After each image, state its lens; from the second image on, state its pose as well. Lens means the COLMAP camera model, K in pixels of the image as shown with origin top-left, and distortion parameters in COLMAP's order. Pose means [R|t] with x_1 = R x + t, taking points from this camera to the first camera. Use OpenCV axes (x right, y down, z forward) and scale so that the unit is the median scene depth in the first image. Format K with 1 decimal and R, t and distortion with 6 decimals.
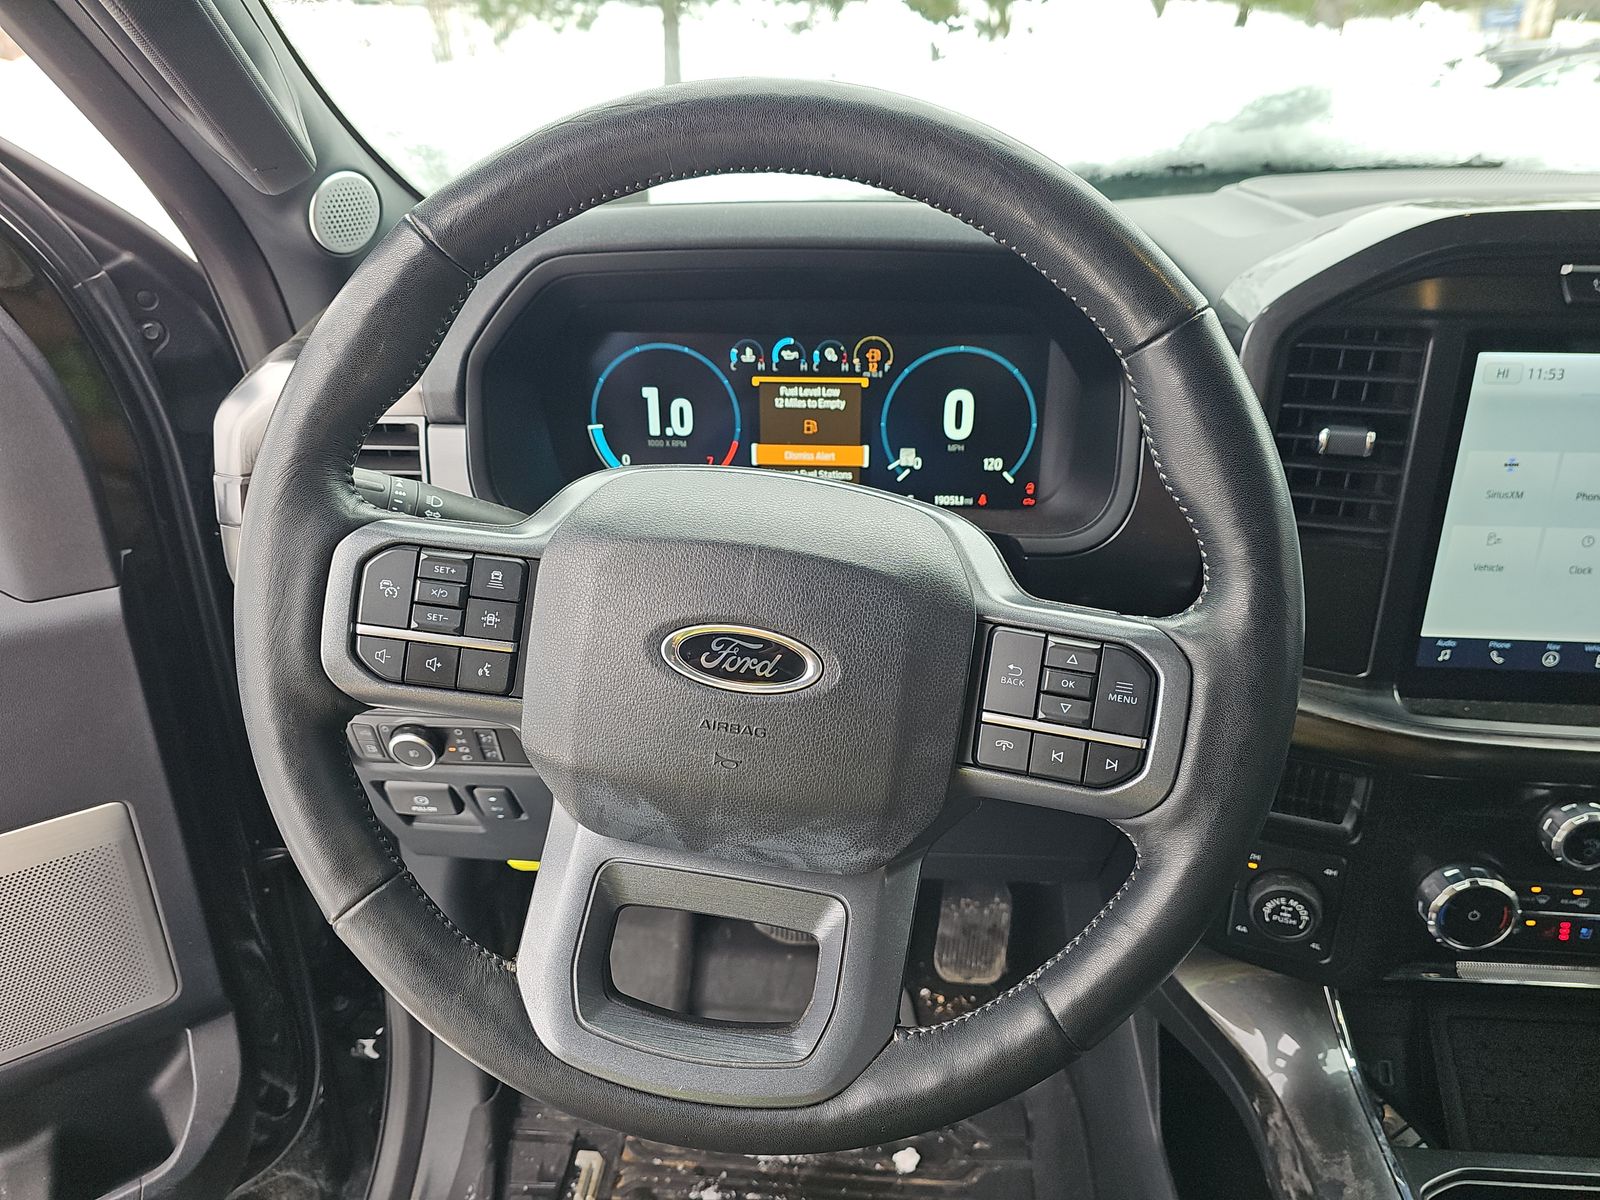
lens RADIAL K [[1070.4, 0, 800.6], [0, 1070.4, 603.7], [0, 0, 1]] dist [0.027272, -0.021401]
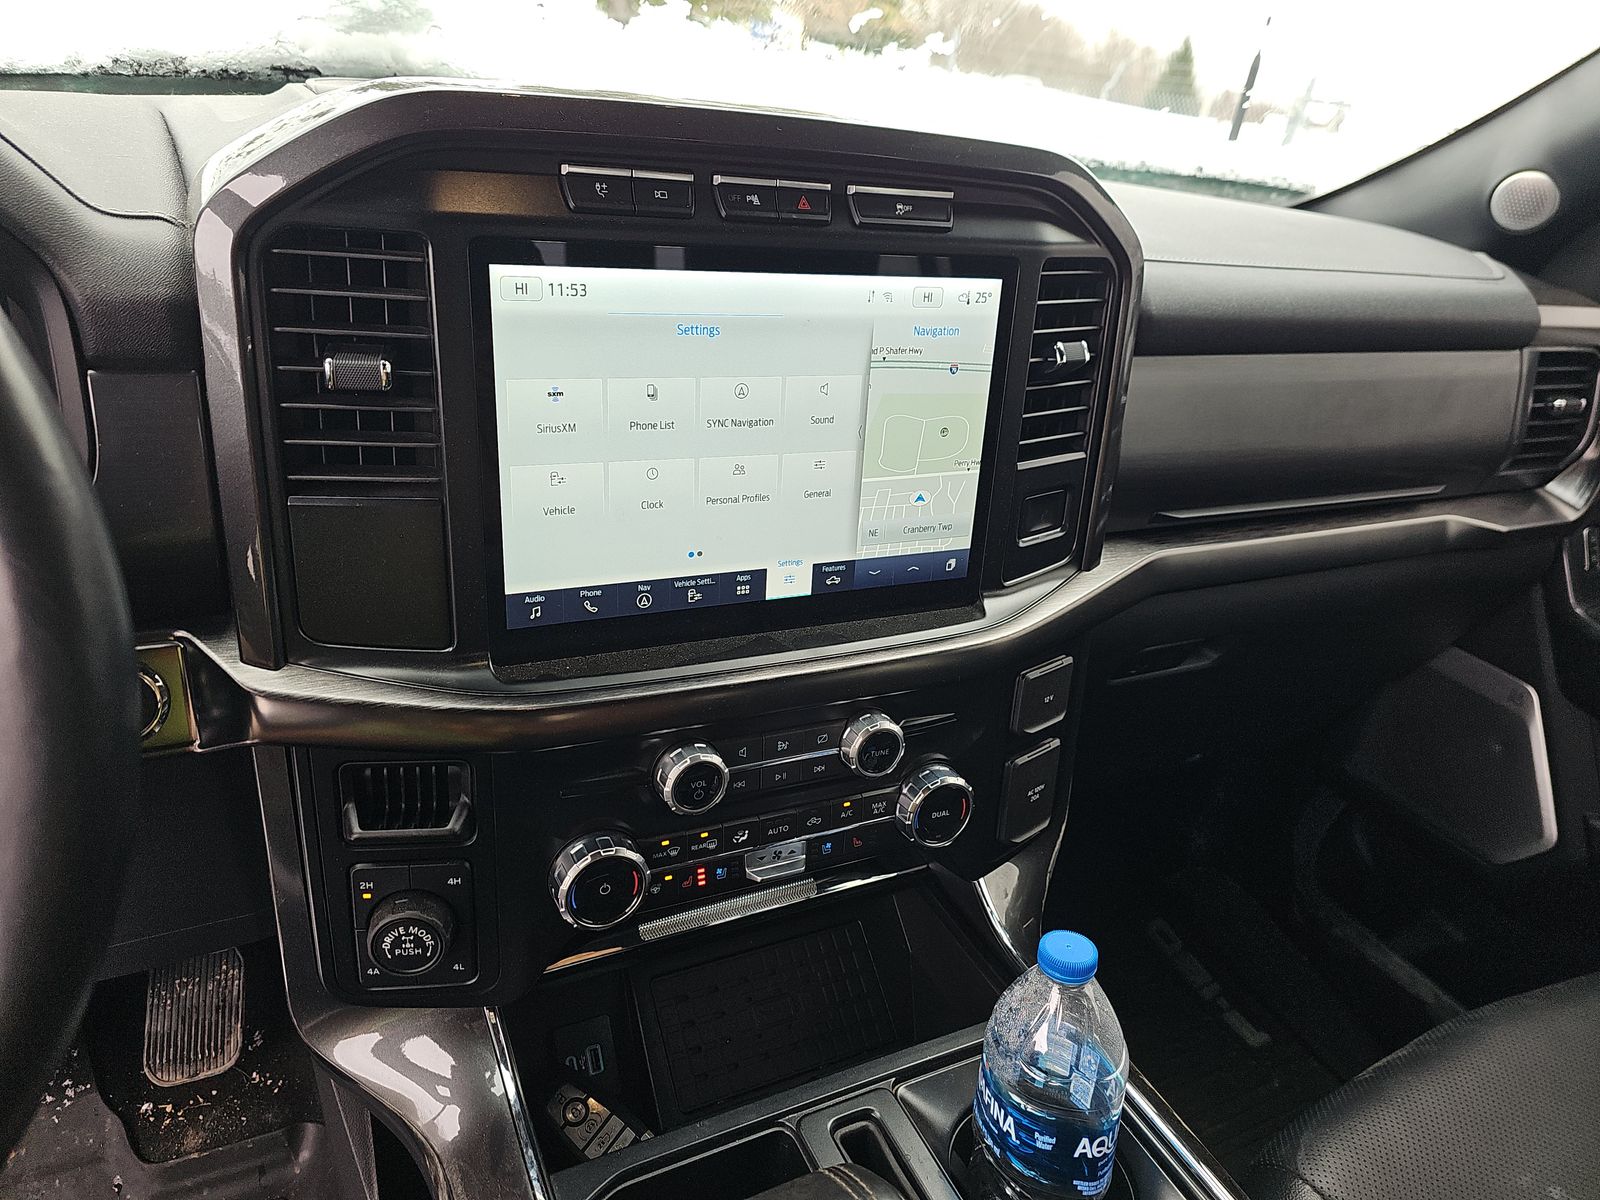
lens RADIAL K [[1070.4, 0, 795.6], [0, 1070.4, 592.6], [0, 0, 1]] dist [0.027272, -0.021401]
pose [[0.851170, -0.133568, 0.507611, 0.279686], [0.125974, 0.990799, 0.049474, 0.012294], [-0.509548, 0.021835, 0.860165, 0.107250]]
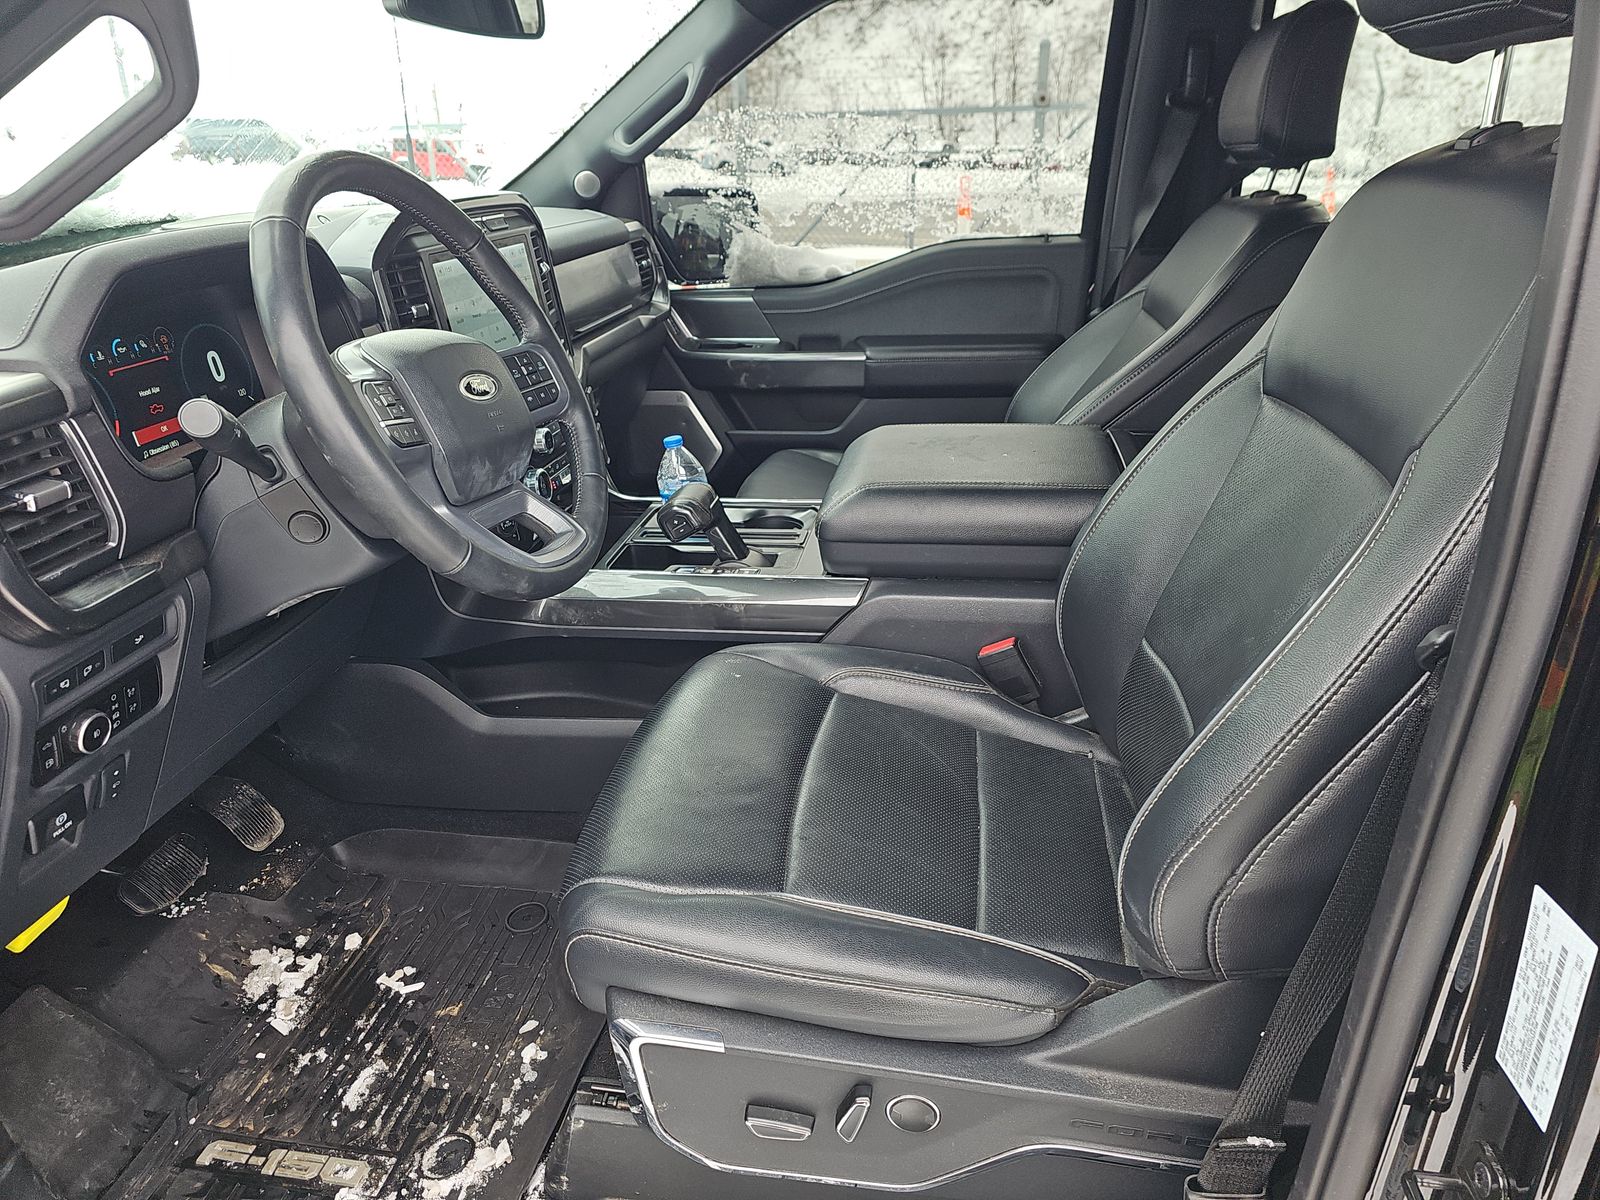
lens RADIAL K [[1070.4, 0, 793.1], [0, 1070.4, 598.9], [0, 0, 1]] dist [0.027272, -0.021401]
pose [[0.079801, -0.386314, 0.918909, -1.374446], [0.478249, 0.823658, 0.304738, 0.026929], [-0.874591, 0.415149, 0.250483, 0.010752]]
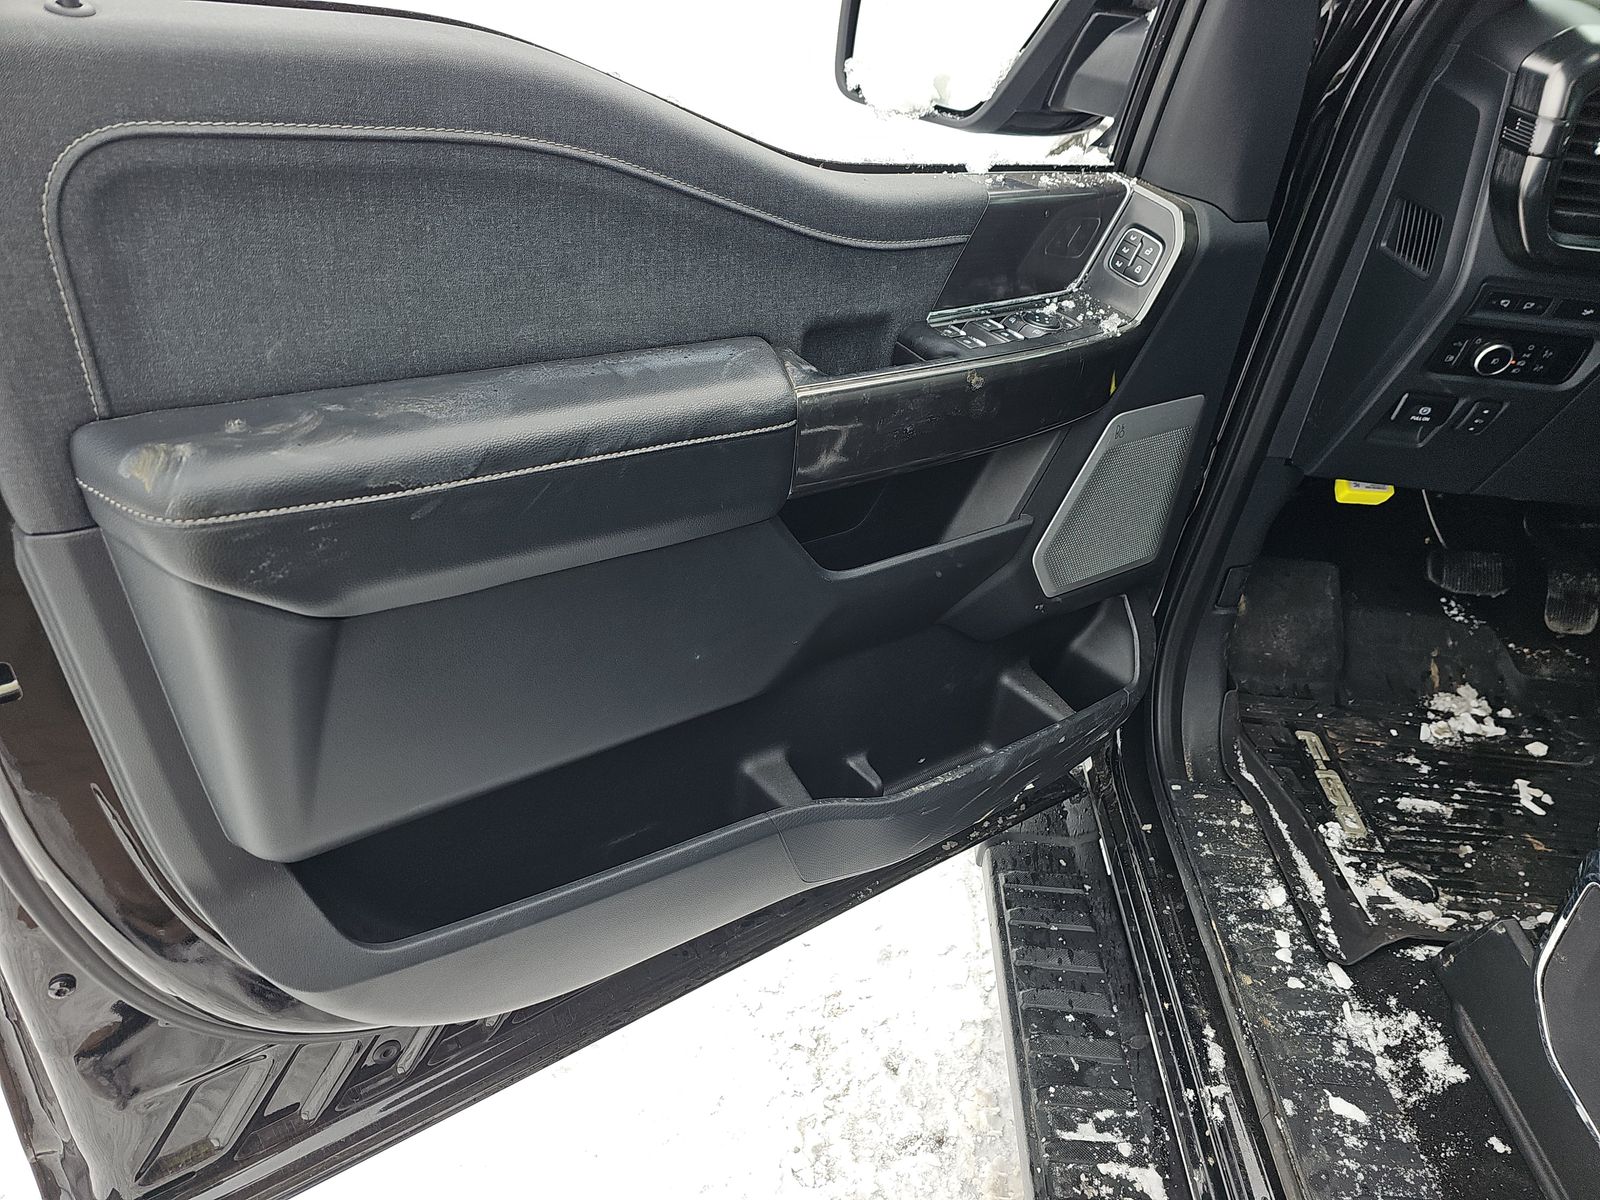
lens RADIAL K [[1070.4, 0, 803.2], [0, 1070.4, 610.8], [0, 0, 1]] dist [0.027272, -0.021401]
pose [[0.992201, 0.071410, 0.102164, -1.434965], [-0.084619, 0.987708, 0.131425, 0.364227], [-0.091523, -0.139045, 0.986048, -0.336701]]
